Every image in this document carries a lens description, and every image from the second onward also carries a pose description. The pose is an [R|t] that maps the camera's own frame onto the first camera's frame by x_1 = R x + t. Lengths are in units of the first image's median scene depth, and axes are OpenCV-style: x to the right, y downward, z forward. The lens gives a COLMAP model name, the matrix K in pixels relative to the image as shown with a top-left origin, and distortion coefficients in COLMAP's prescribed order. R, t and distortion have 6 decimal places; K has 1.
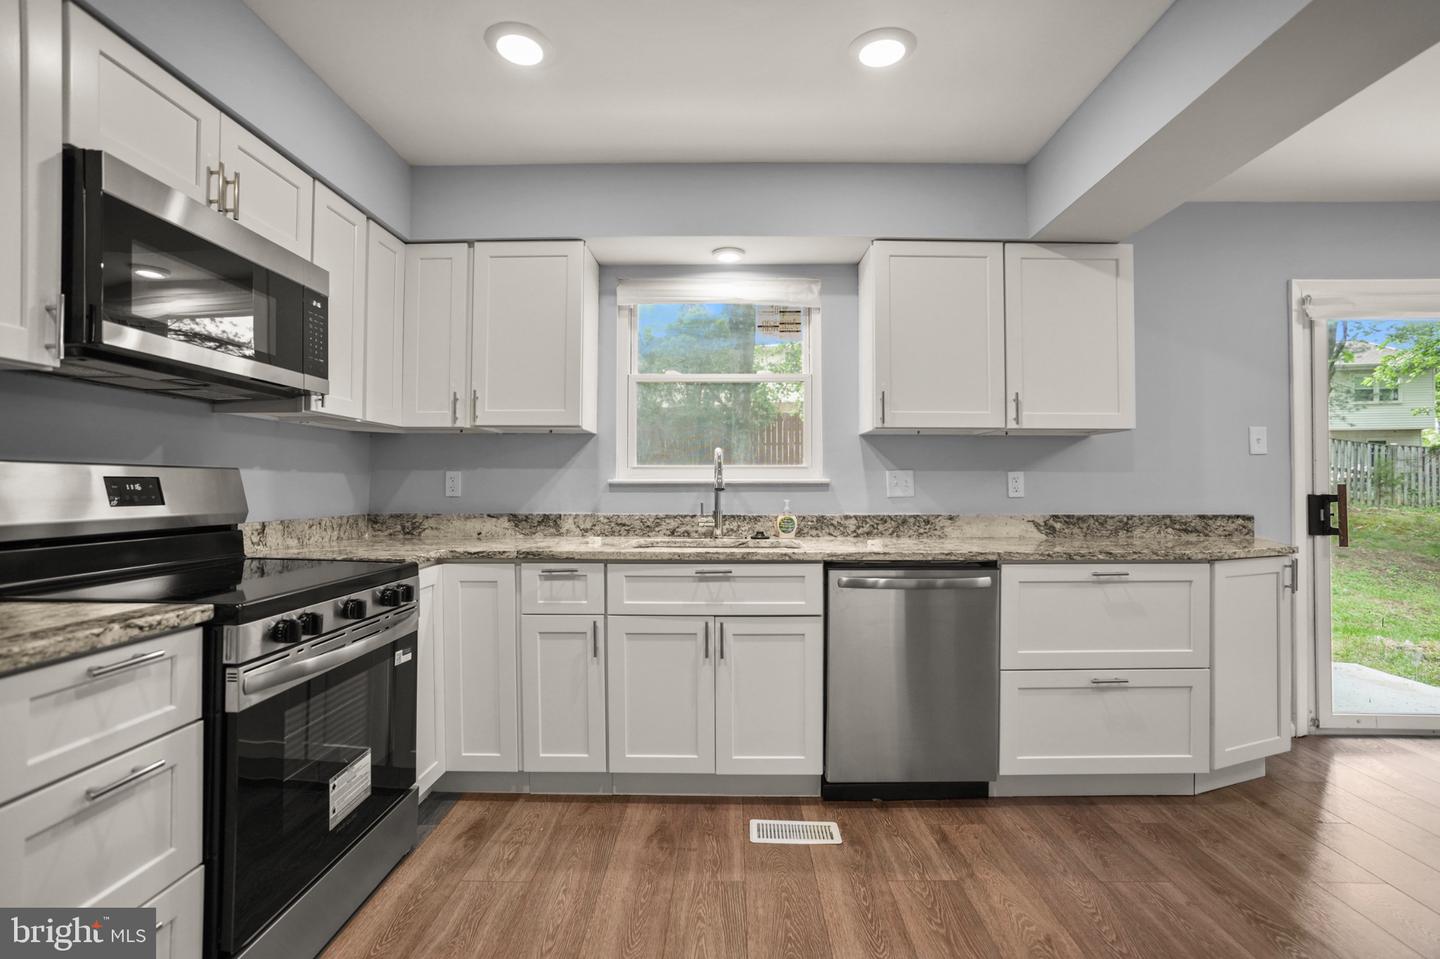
lens RADIAL K [[670.0, 0, 720.9], [0, 670.0, 473.0], [0, 0, 1]] dist [-0.073250, 0.036811]
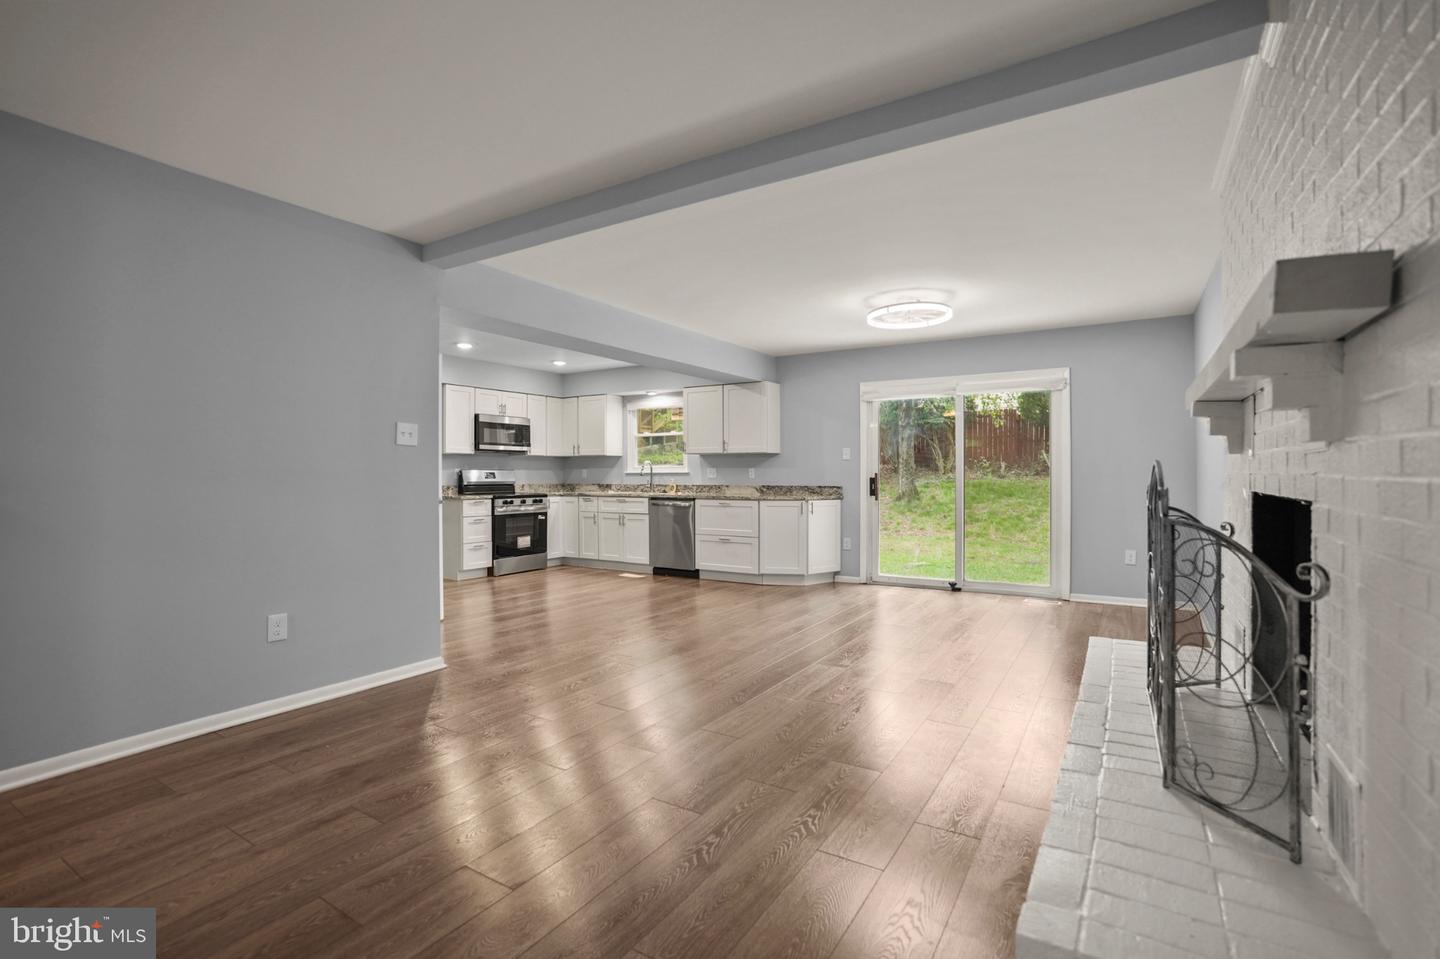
lens RADIAL K [[670.0, 0, 720.9], [0, 670.0, 473.0], [0, 0, 1]] dist [-0.073250, 0.036811]
pose [[0.854751, -0.003303, -0.519028, 1.832297], [0.011769, 0.999846, 0.013019, -0.020170], [0.518905, -0.017237, 0.854658, -1.361634]]
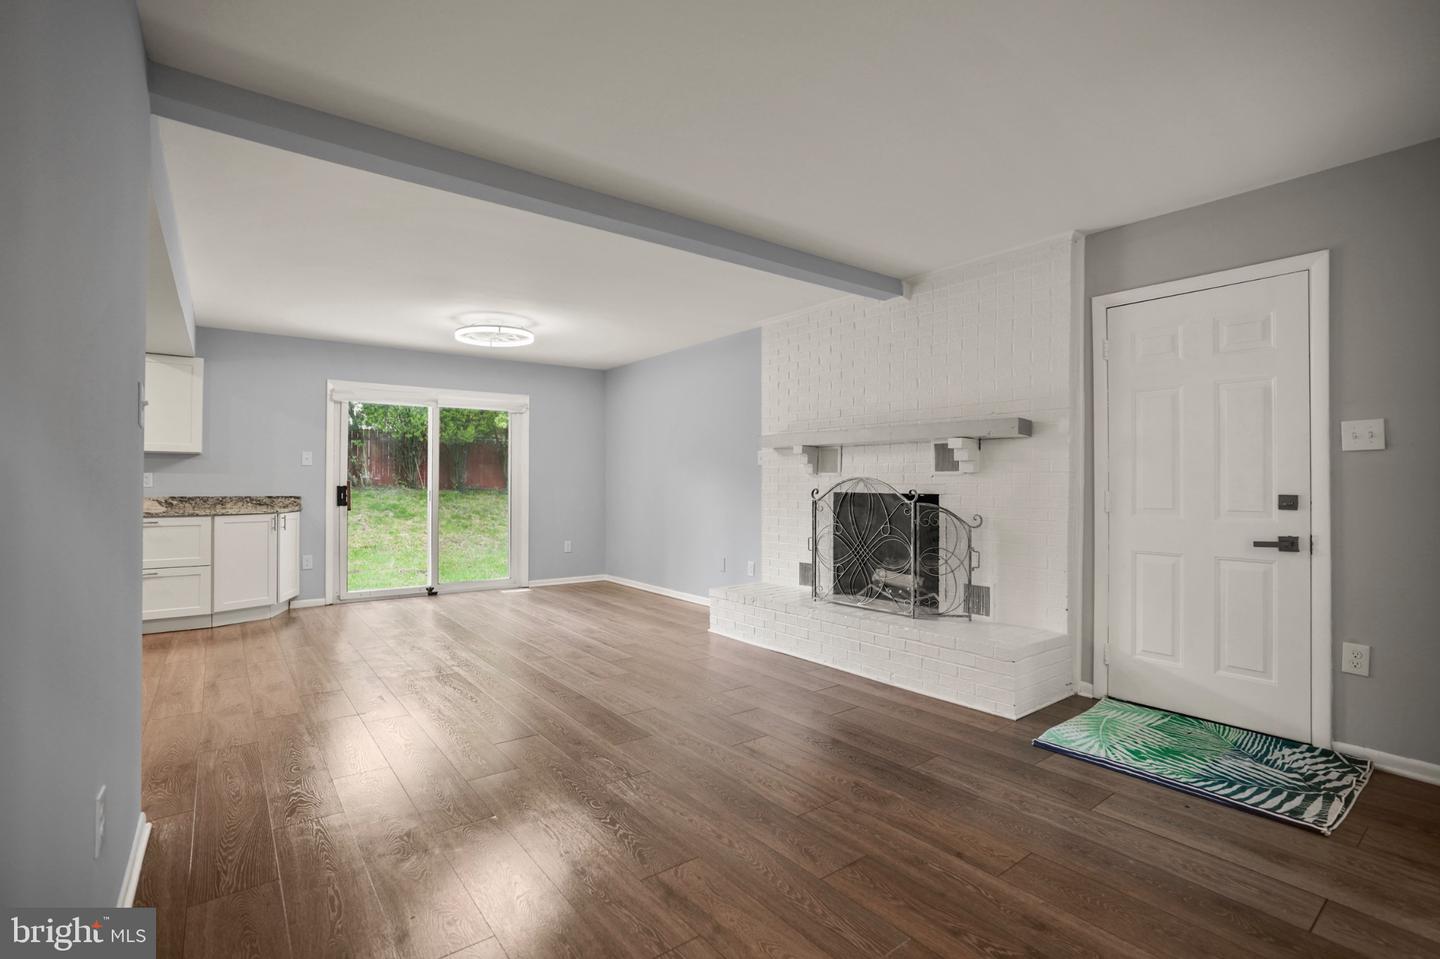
lens RADIAL K [[673.7, 0, 713.1], [0, 673.7, 481.9], [0, 0, 1]] dist [-0.053202, 0.028612]
pose [[0.797724, 0.003313, 0.603014, 0.653704], [-0.012113, 0.999871, 0.010530, -0.016897], [-0.602902, -0.015704, 0.797661, -1.501387]]
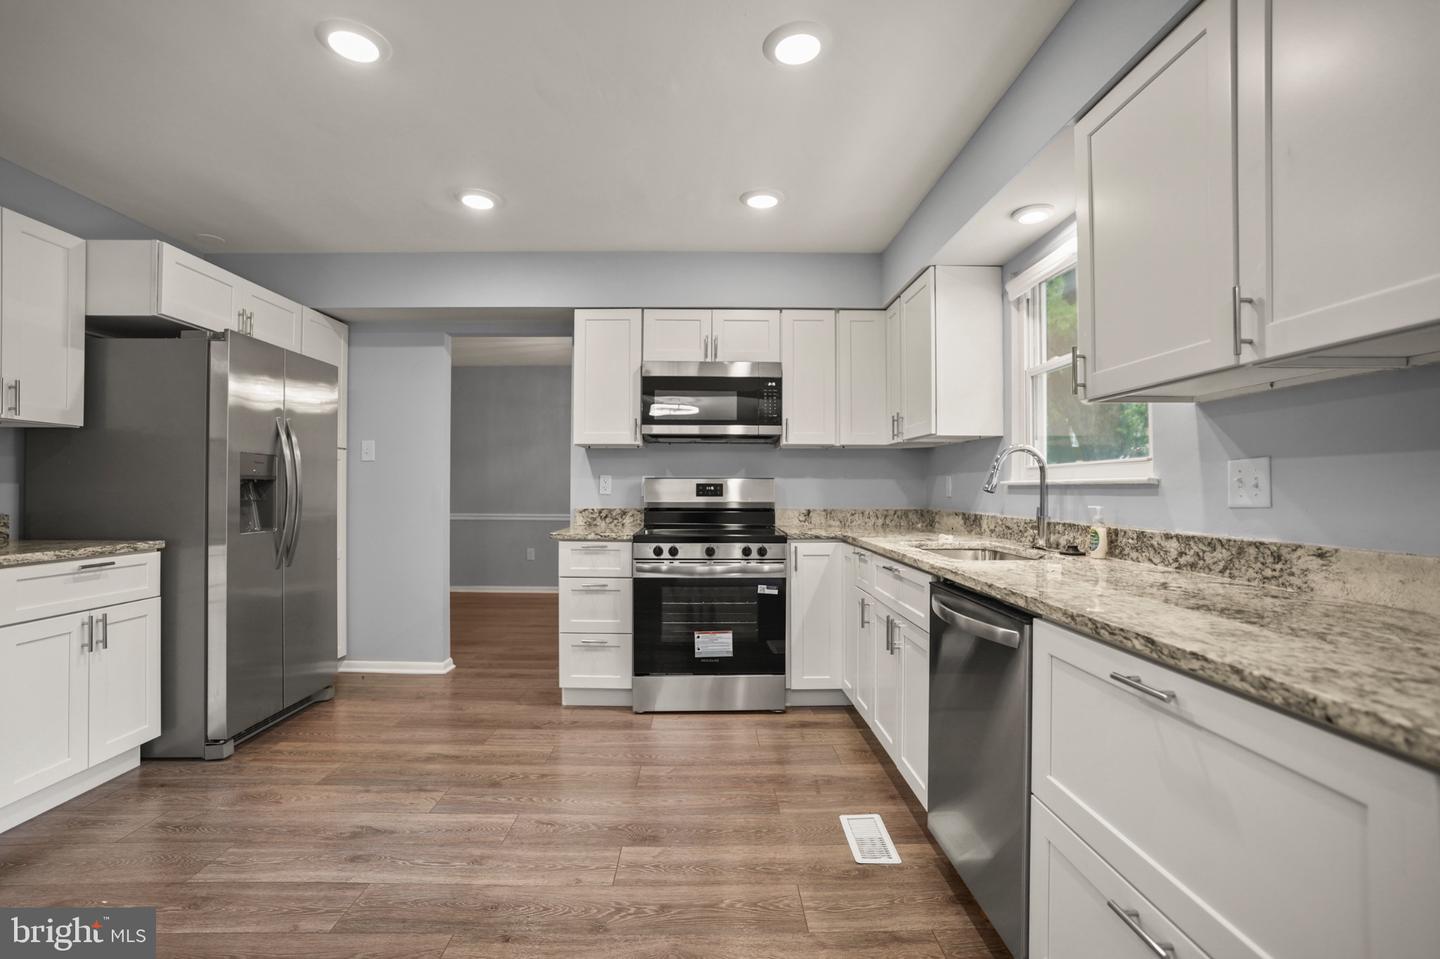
lens RADIAL K [[673.7, 0, 713.1], [0, 673.7, 481.9], [0, 0, 1]] dist [-0.053202, 0.028612]
pose [[0.016211, -0.009868, -0.999820, 0.881782], [0.017128, 0.999807, -0.009590, 0.013907], [0.999722, -0.016969, 0.016377, 0.602573]]
